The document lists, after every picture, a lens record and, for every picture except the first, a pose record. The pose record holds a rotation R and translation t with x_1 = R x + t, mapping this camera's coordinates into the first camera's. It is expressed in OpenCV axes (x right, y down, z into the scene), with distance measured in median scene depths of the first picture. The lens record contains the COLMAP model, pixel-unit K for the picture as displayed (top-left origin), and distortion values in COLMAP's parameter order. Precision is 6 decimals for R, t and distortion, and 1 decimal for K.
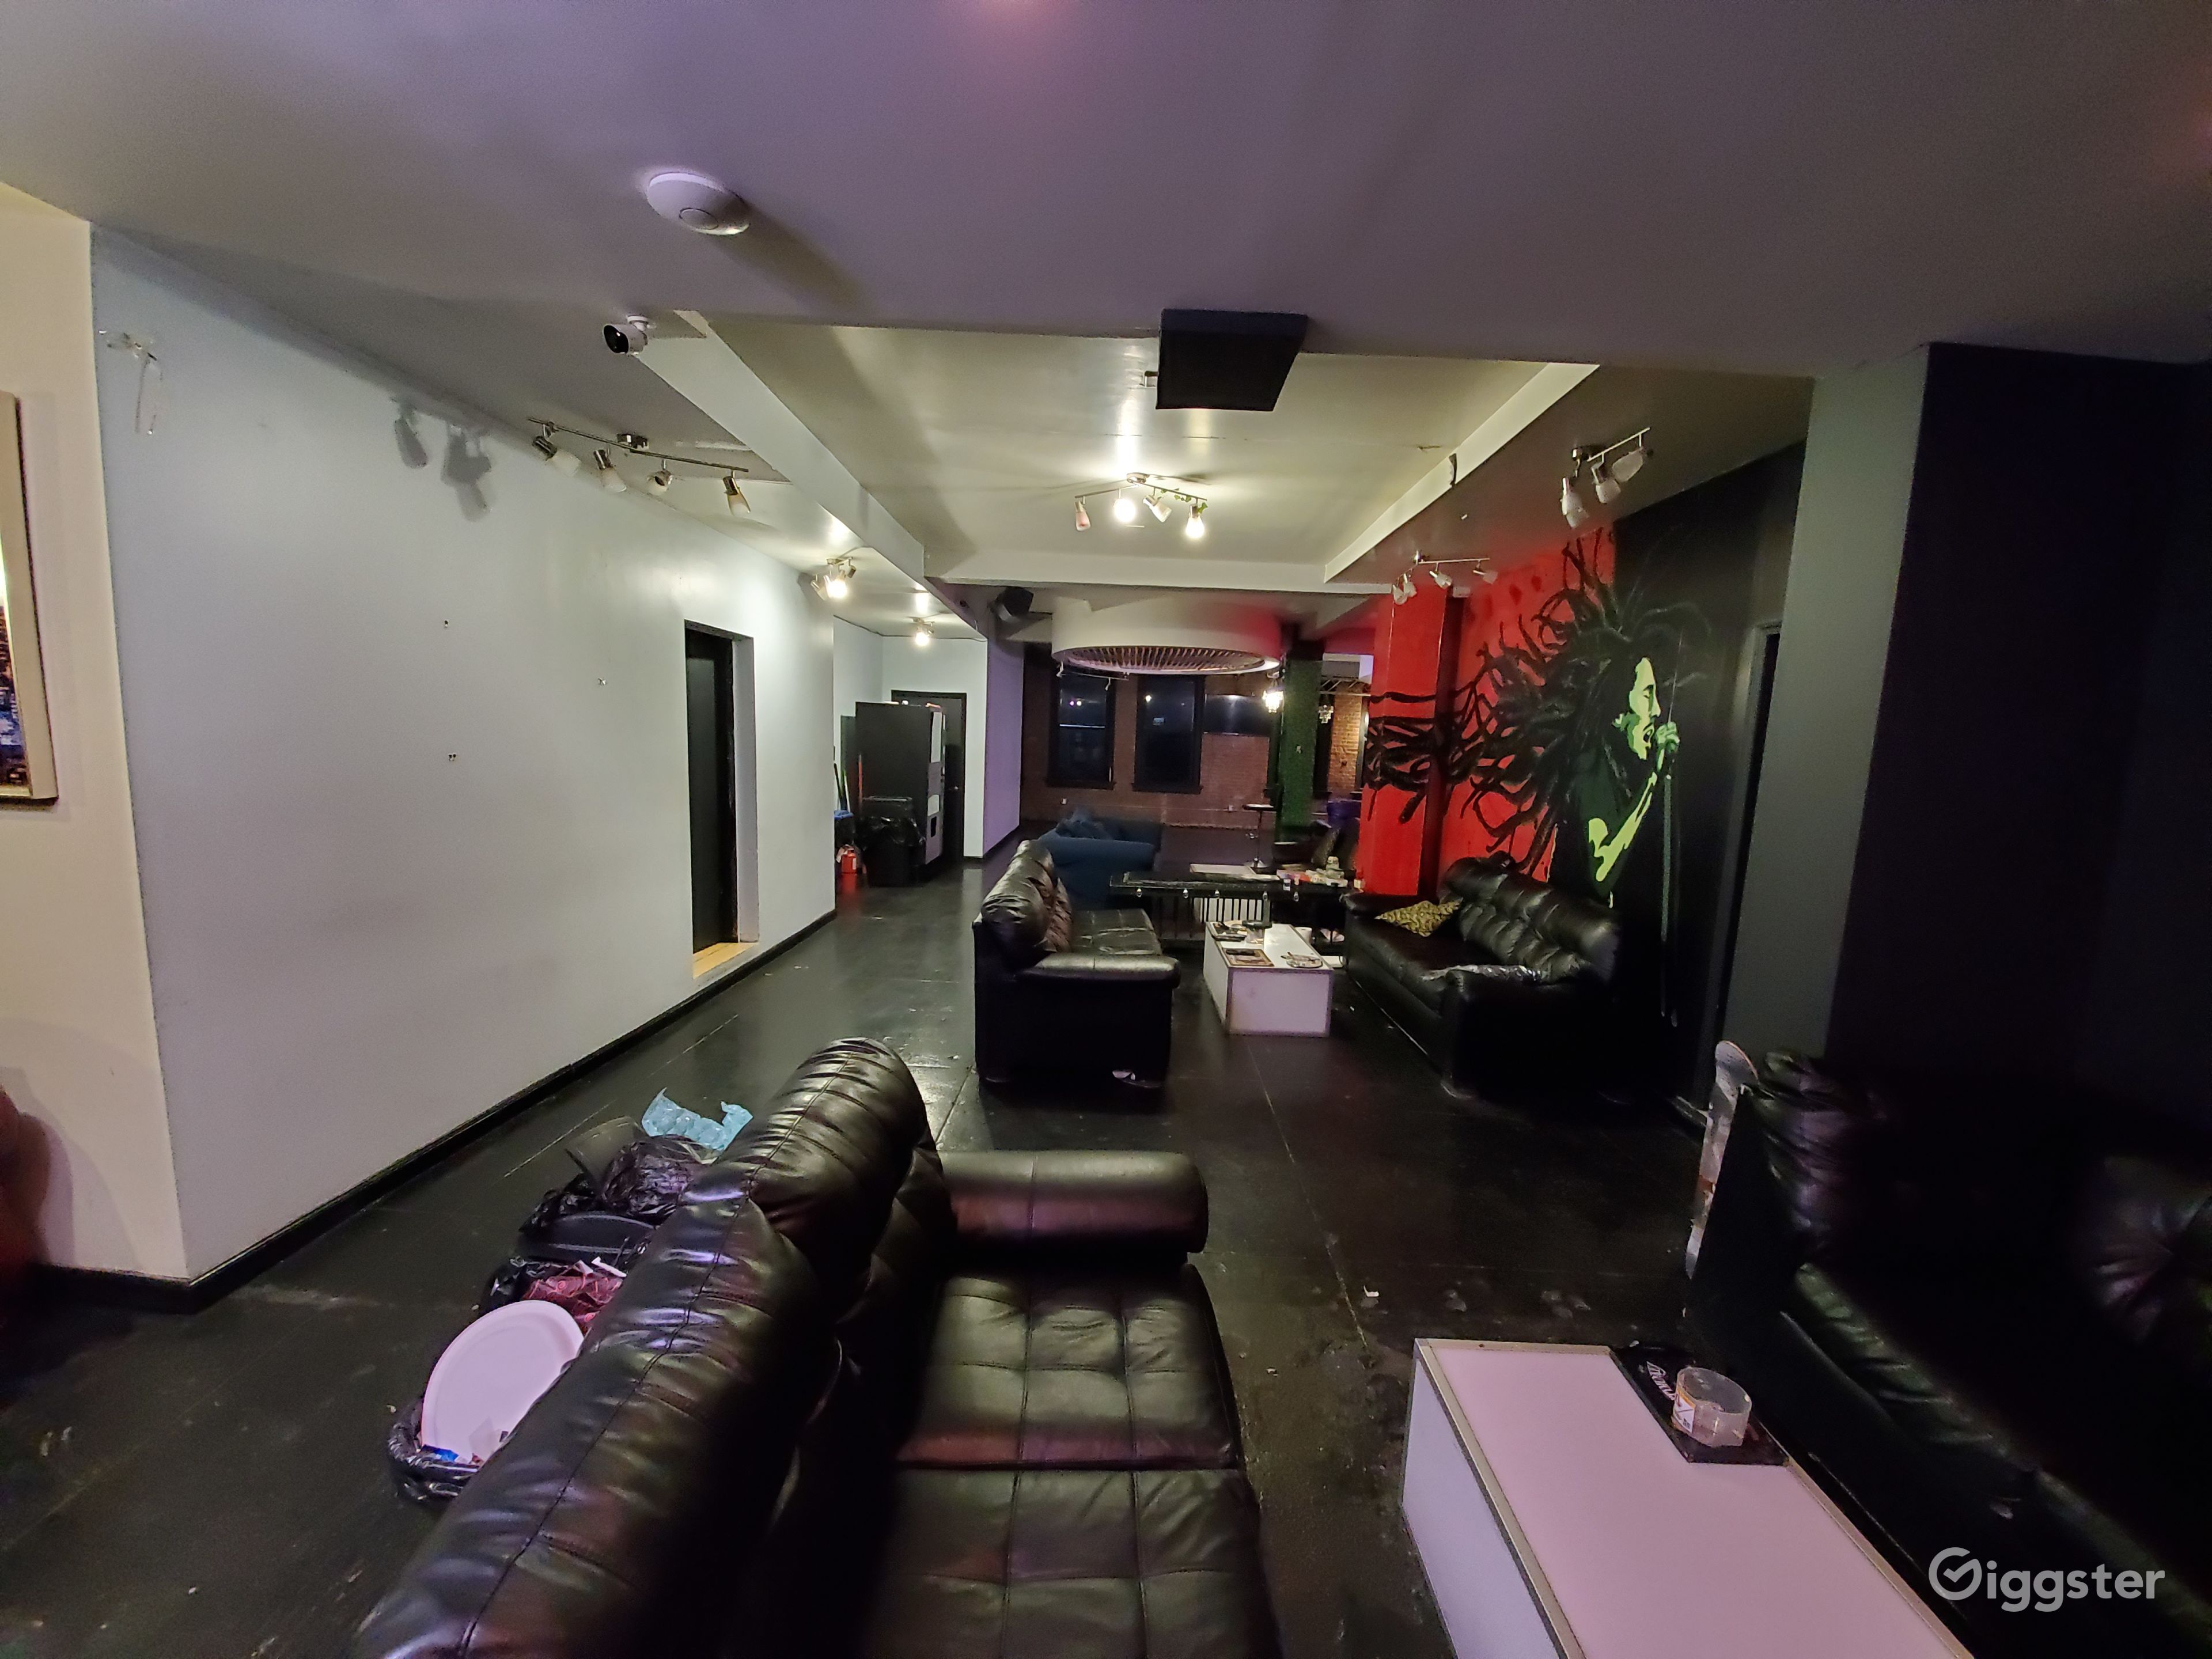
lens RADIAL K [[876.9, 0, 1121.1], [0, 876.9, 854.9], [0, 0, 1]] dist [0.000108, -0.010204]
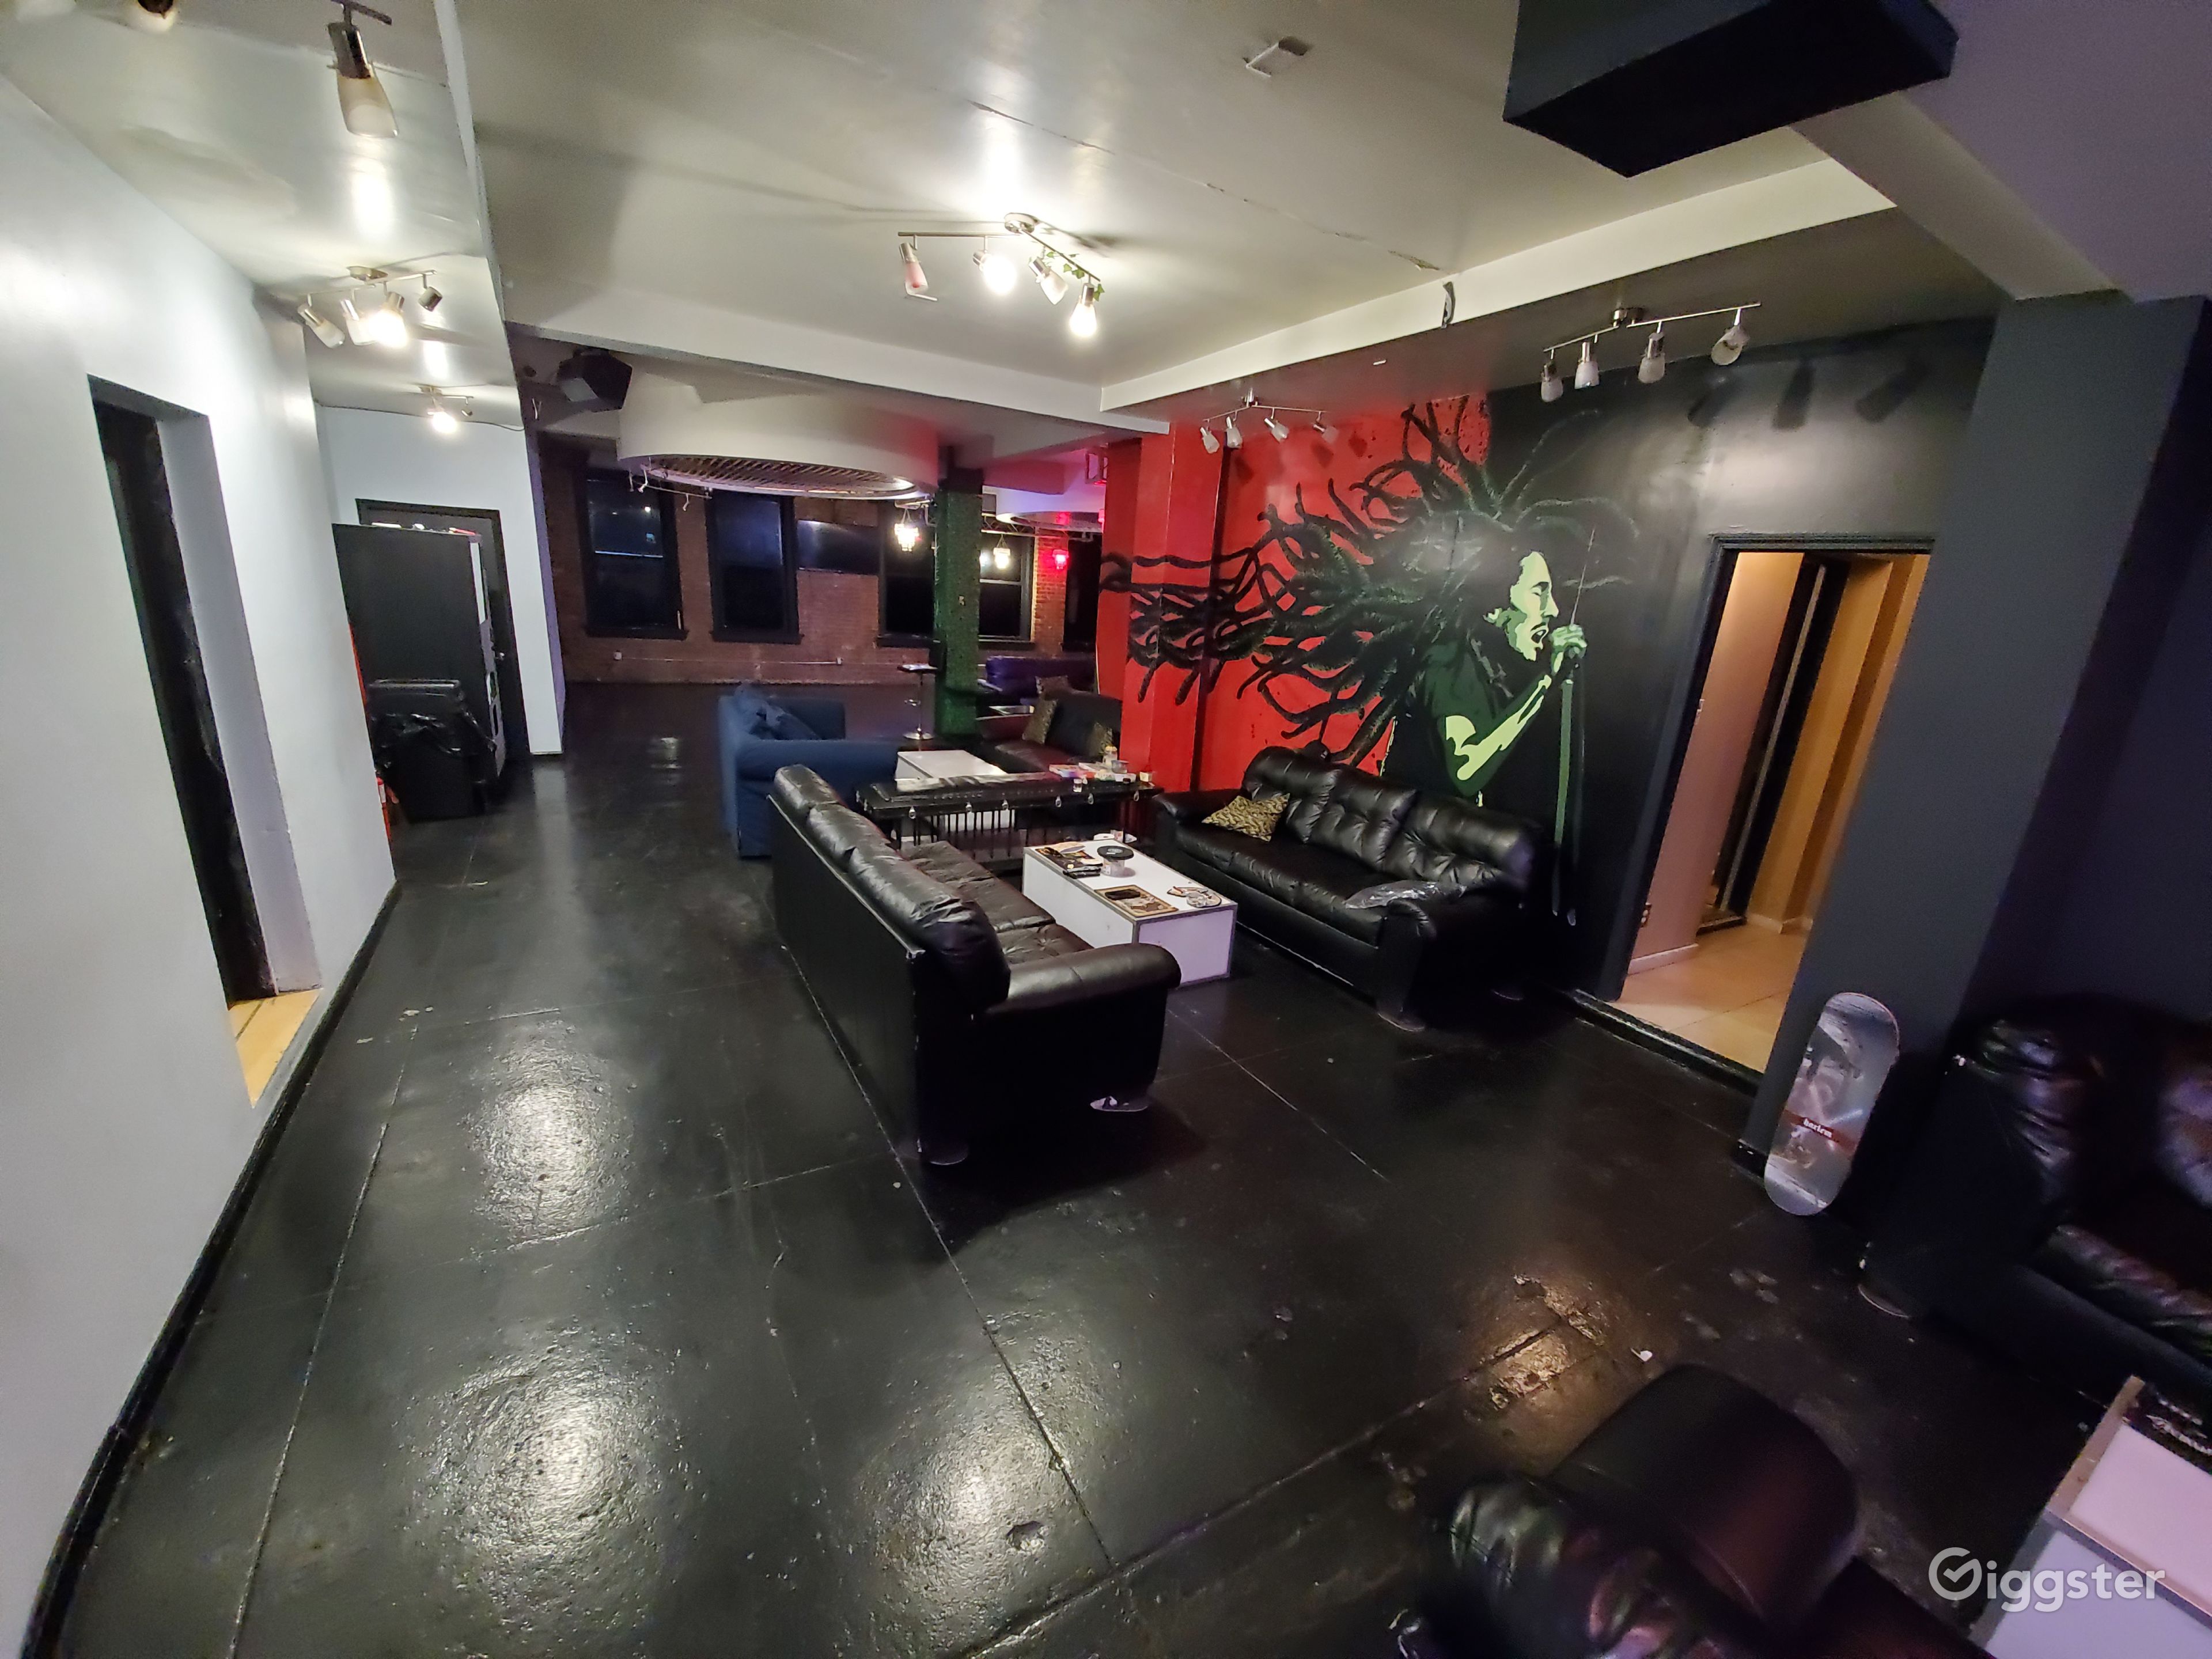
lens RADIAL K [[876.9, 0, 1121.1], [0, 876.9, 854.9], [0, 0, 1]] dist [0.000108, -0.010204]
pose [[0.859717, -0.129437, 0.494098, -0.252830], [0.032666, 0.979311, 0.199708, -0.084940], [-0.509725, -0.155552, 0.846158, 0.292477]]
